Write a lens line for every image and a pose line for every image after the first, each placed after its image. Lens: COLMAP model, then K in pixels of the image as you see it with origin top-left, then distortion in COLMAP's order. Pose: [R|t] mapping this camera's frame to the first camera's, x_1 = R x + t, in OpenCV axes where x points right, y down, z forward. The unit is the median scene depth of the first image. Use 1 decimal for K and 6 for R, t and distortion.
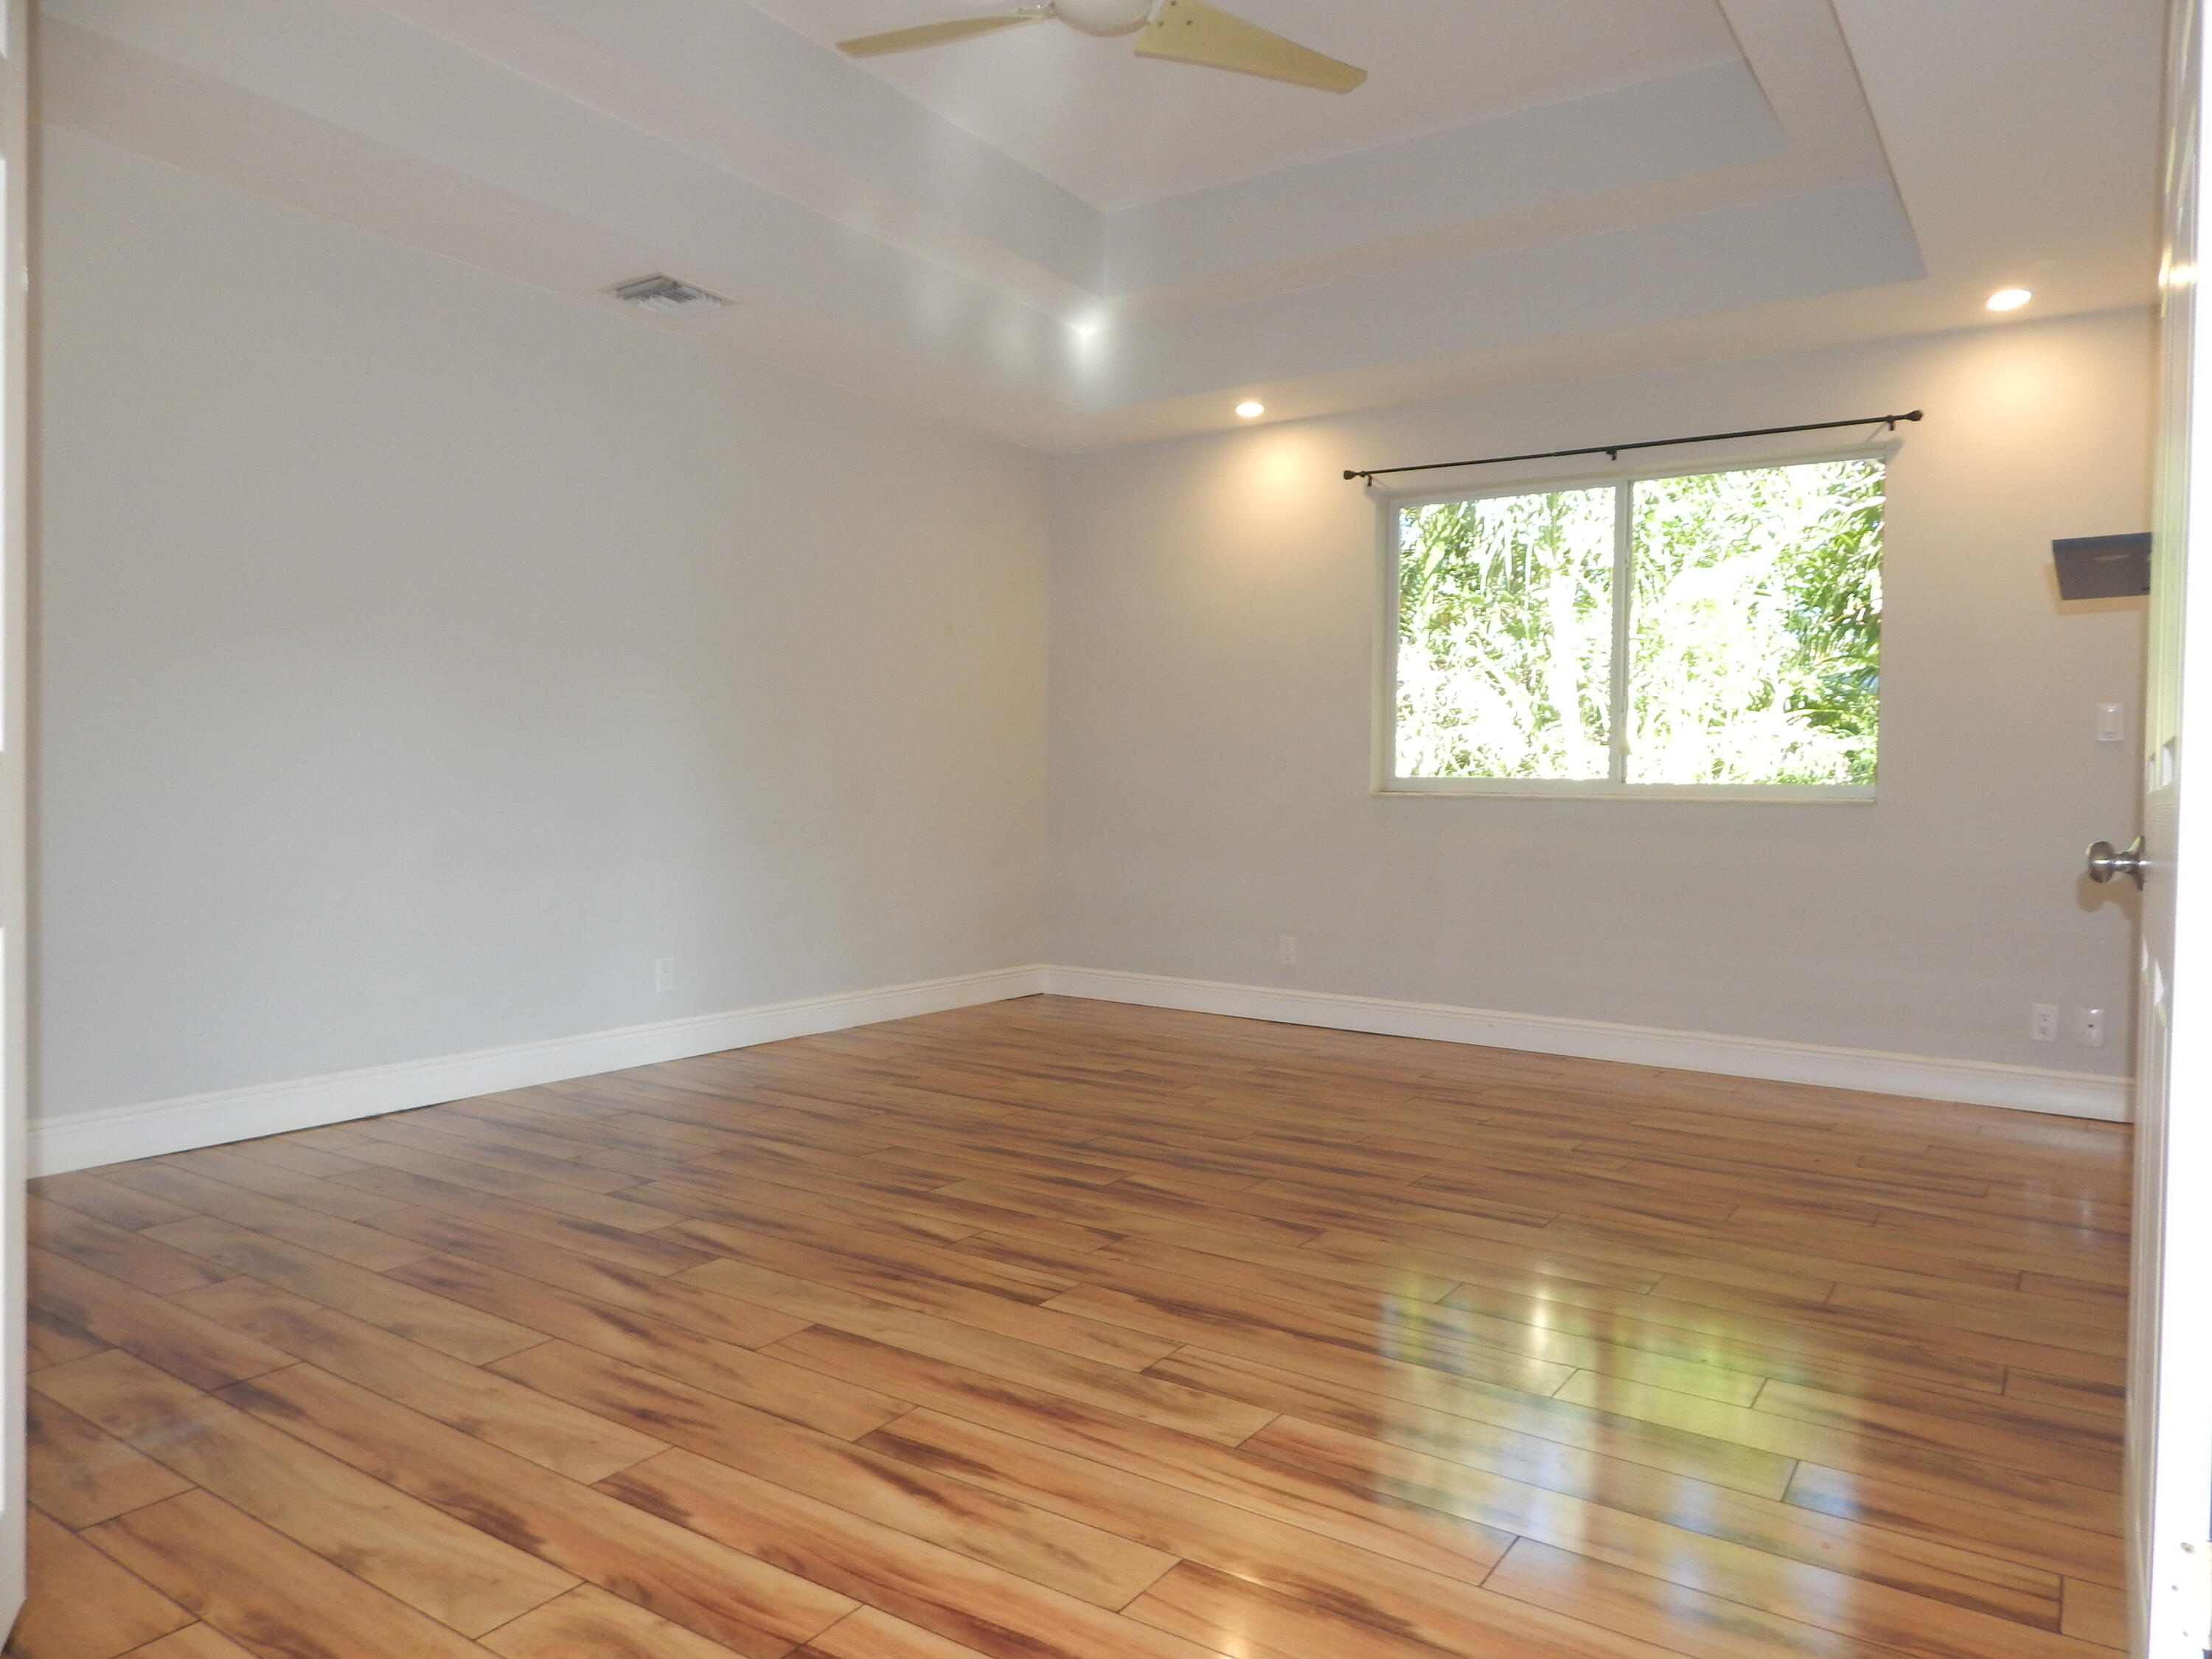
lens RADIAL K [[1453.8, 0, 1108.7], [0, 1453.8, 827.0], [0, 0, 1]] dist [-0.001003, 0.001213]
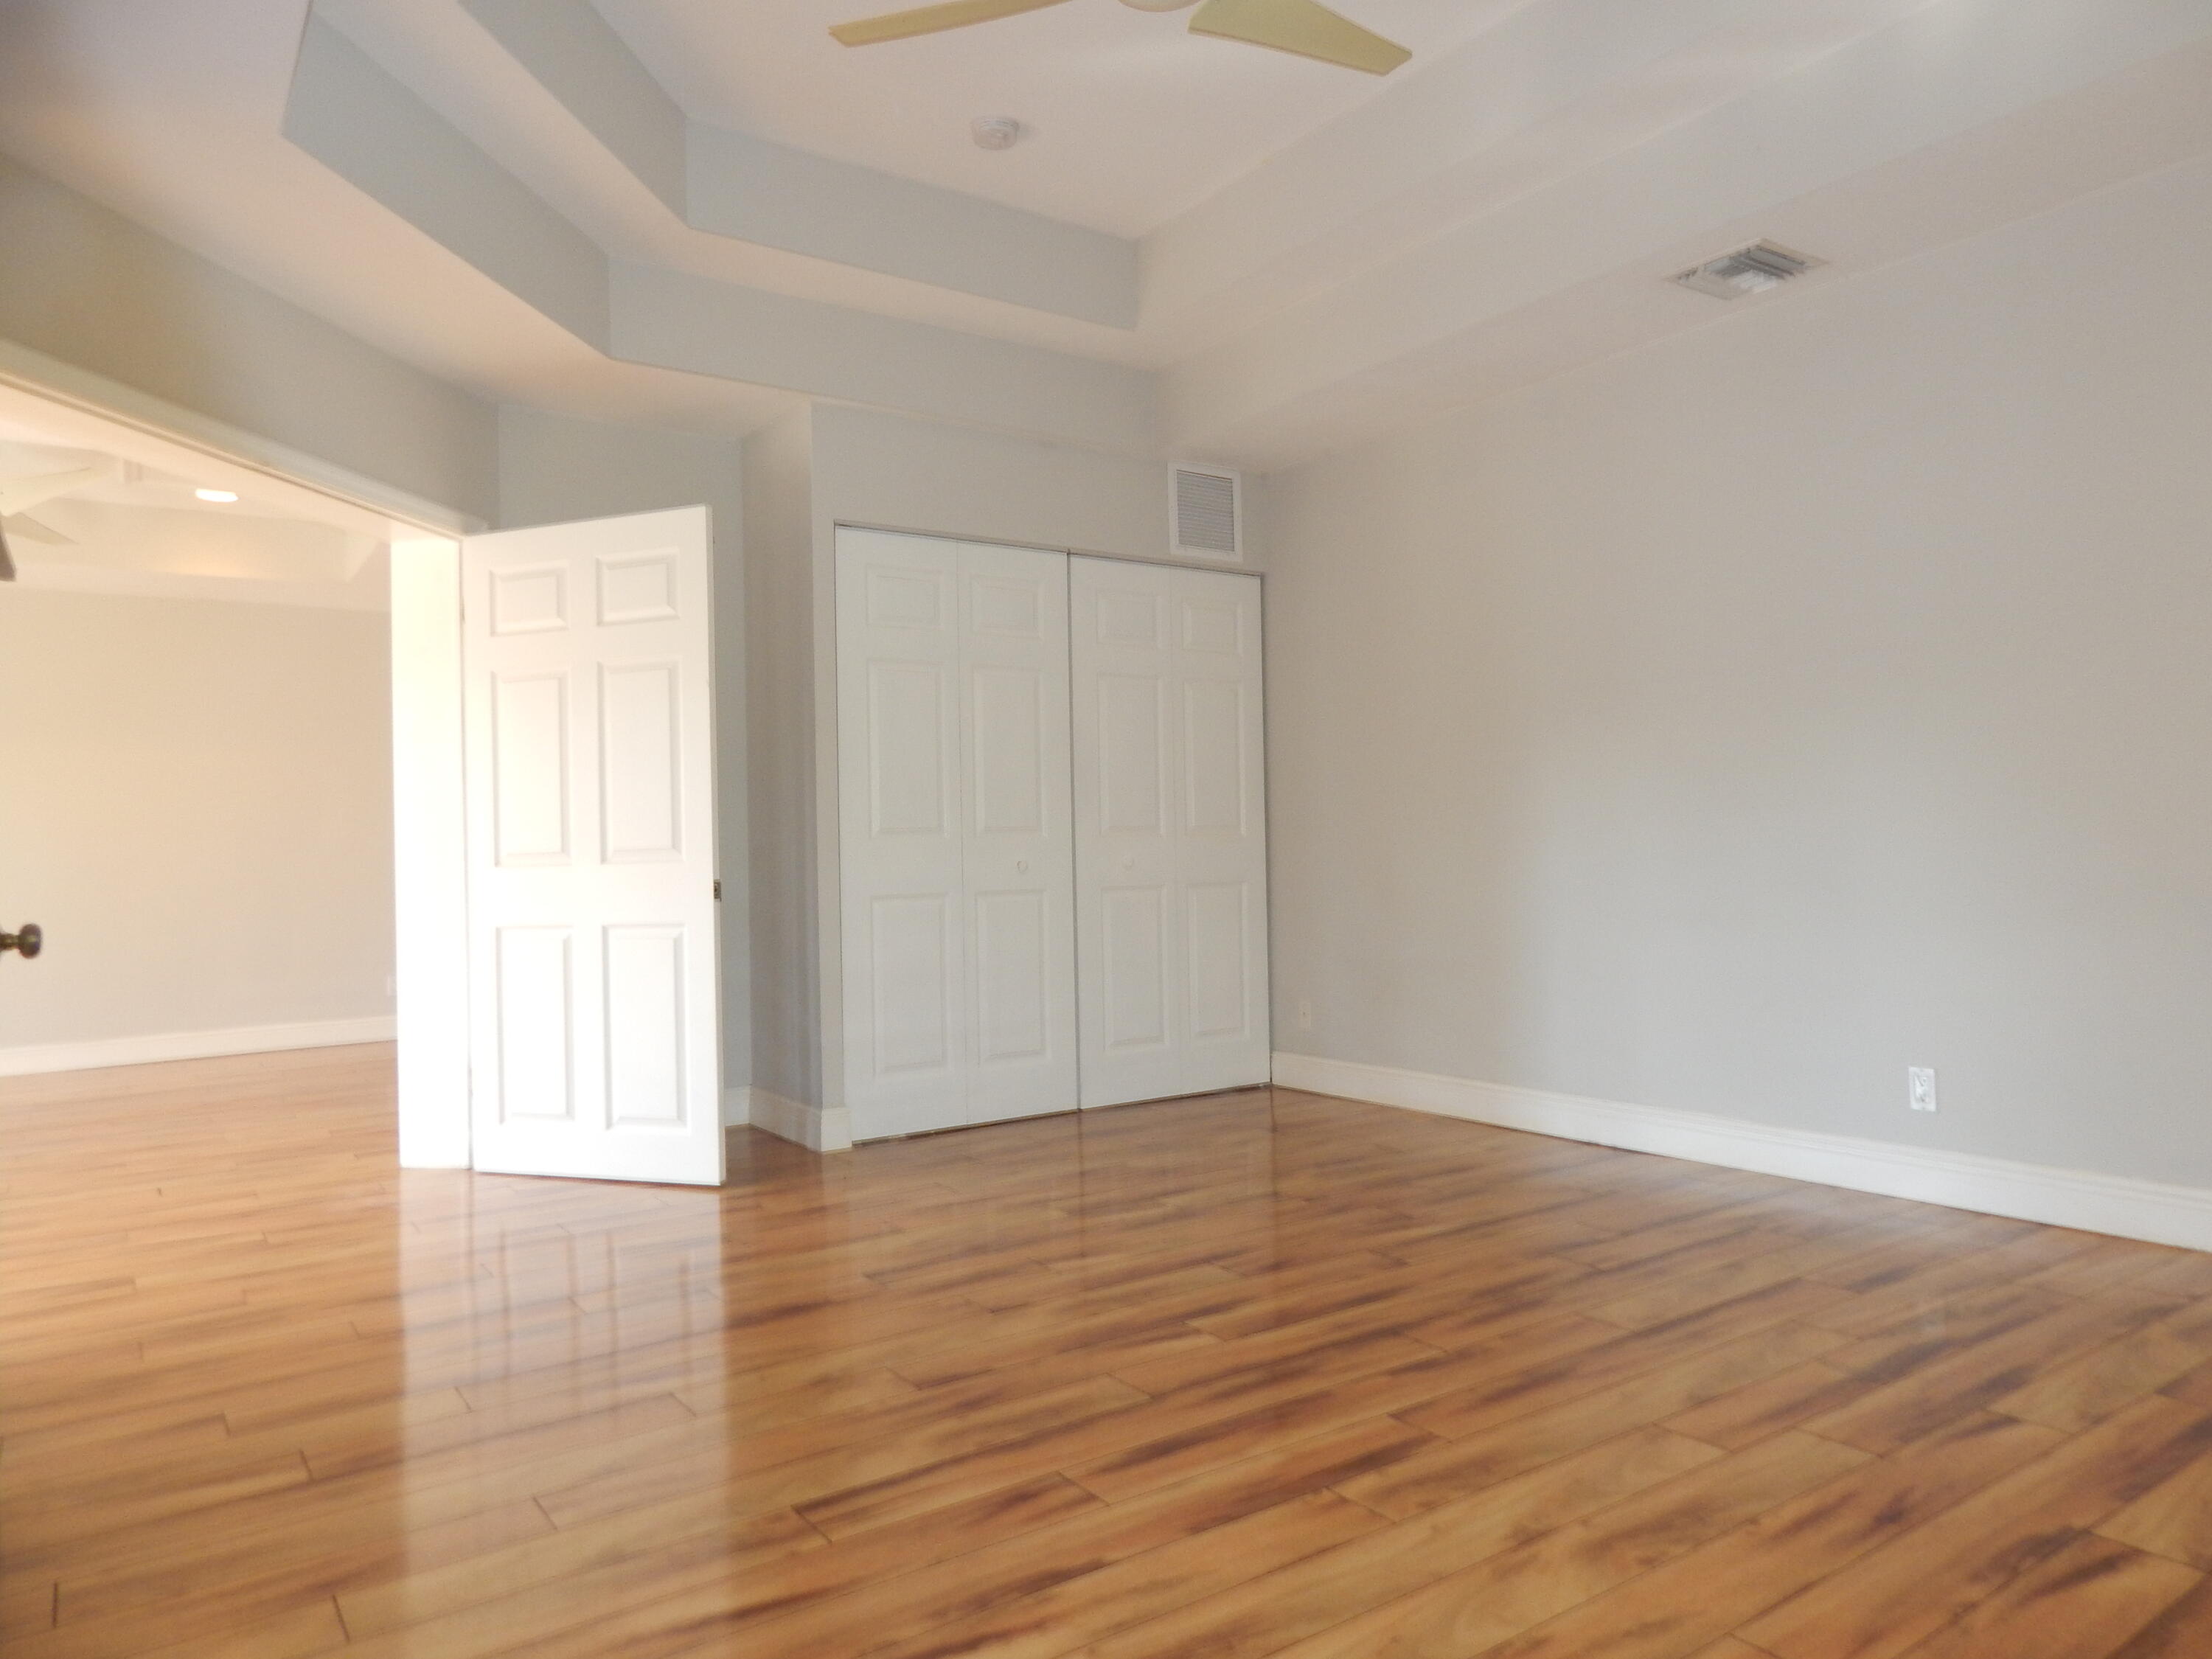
lens RADIAL K [[1453.8, 0, 1107.3], [0, 1453.8, 835.8], [0, 0, 1]] dist [-0.001003, 0.001213]
pose [[-0.345880, -0.012394, -0.938197, 0.857524], [-0.004896, 0.999923, -0.011404, -0.027517], [0.938266, 0.000649, -0.345914, 1.330270]]
